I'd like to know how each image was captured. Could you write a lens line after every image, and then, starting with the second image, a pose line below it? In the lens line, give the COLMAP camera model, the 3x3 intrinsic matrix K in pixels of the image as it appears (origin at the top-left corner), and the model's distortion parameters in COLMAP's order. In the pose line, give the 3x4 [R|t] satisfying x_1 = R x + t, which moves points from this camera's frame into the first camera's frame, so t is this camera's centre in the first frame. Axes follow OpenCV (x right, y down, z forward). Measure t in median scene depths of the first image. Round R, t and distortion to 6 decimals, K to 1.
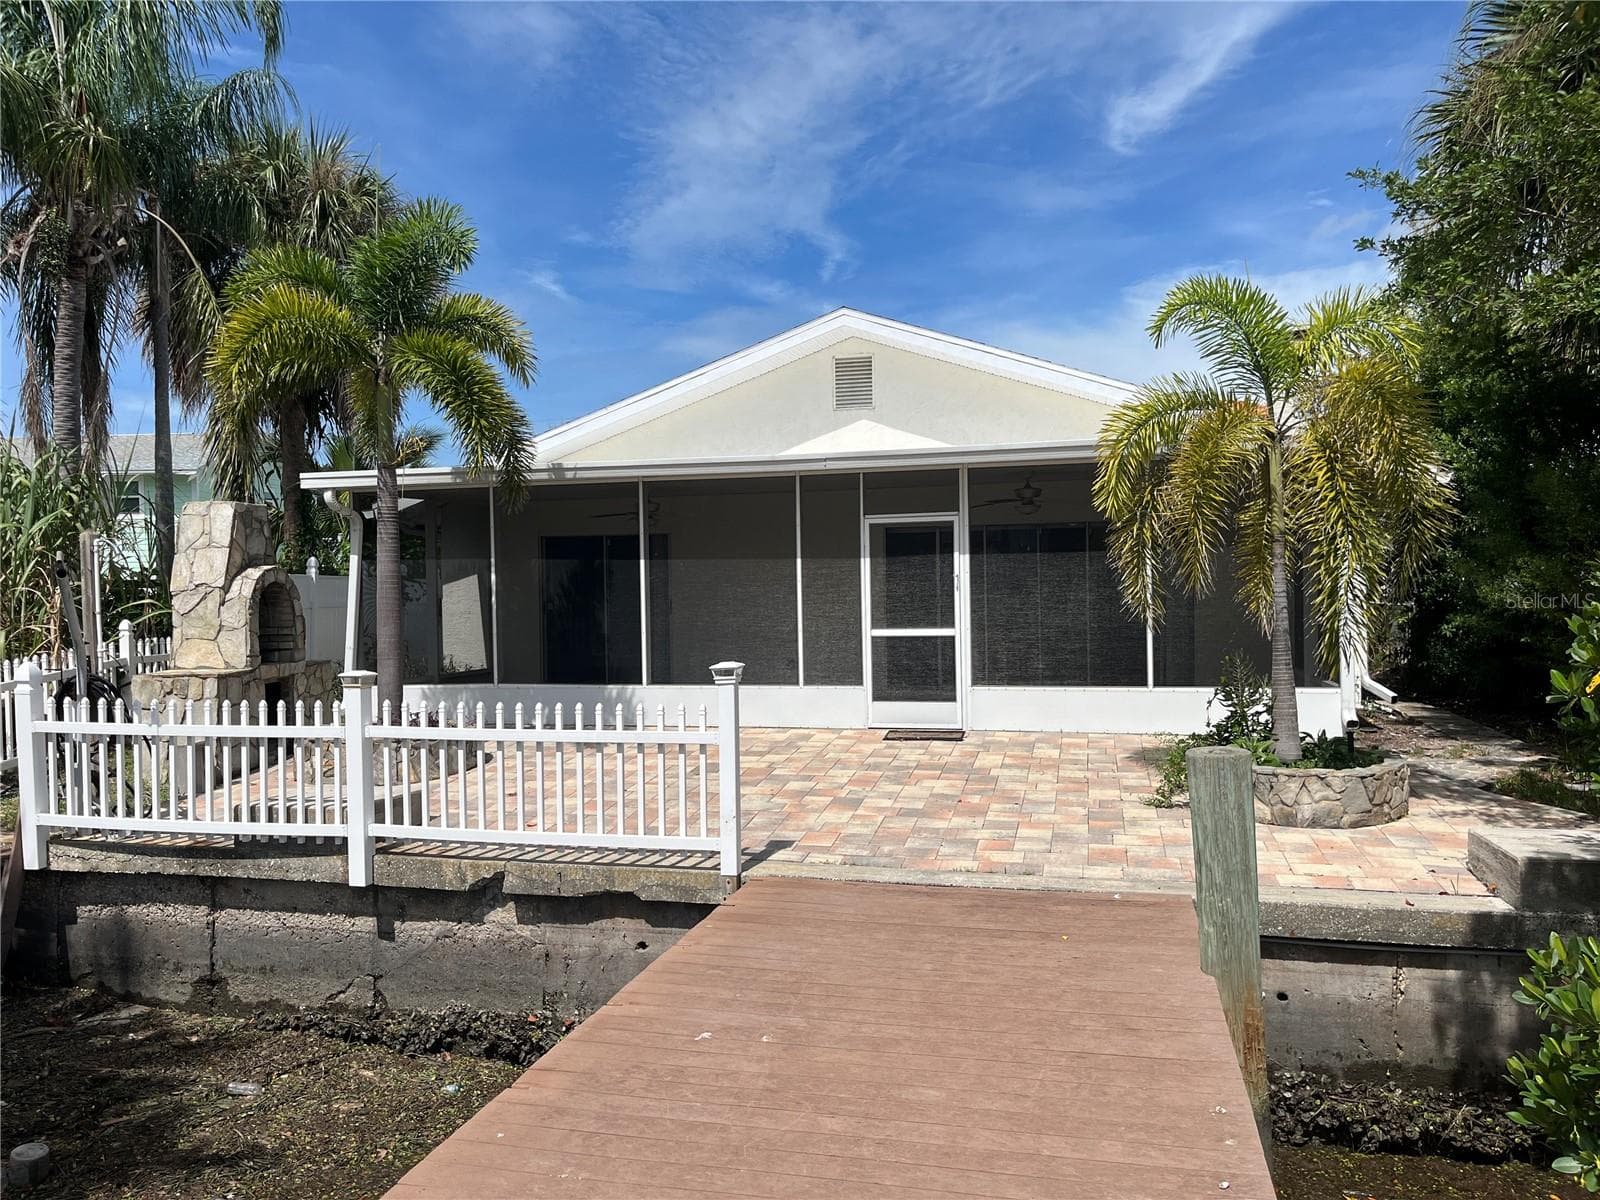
lens RADIAL K [[1217.7, 0, 800.0], [0, 1217.7, 600.0], [0, 0, 1]] dist [0.062041, -0.091232]
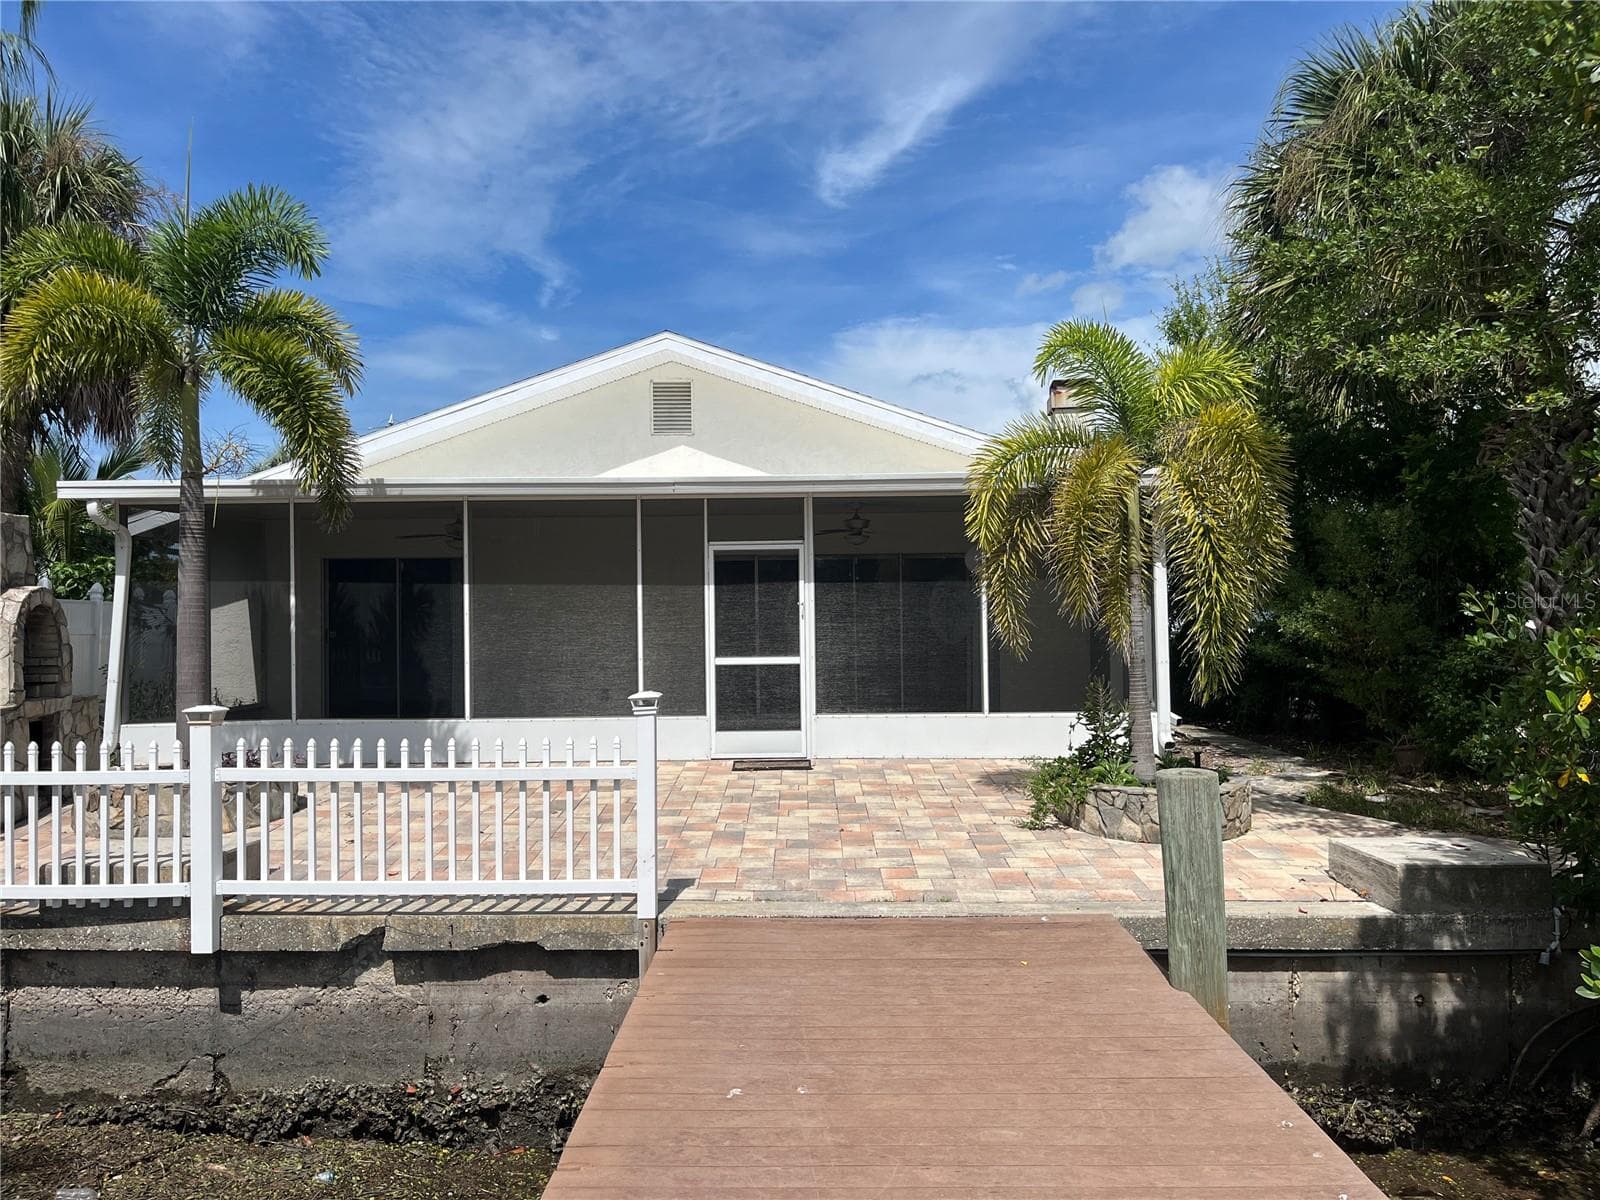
lens RADIAL K [[1214.1, 0, 799.0], [0, 1214.1, 604.2], [0, 0, 1]] dist [0.066455, -0.083075]
pose [[0.972780, 0.008130, 0.231587, -0.124511], [-0.003173, 0.999758, -0.021771, 0.002210], [-0.231708, 0.020443, 0.972570, 0.037885]]
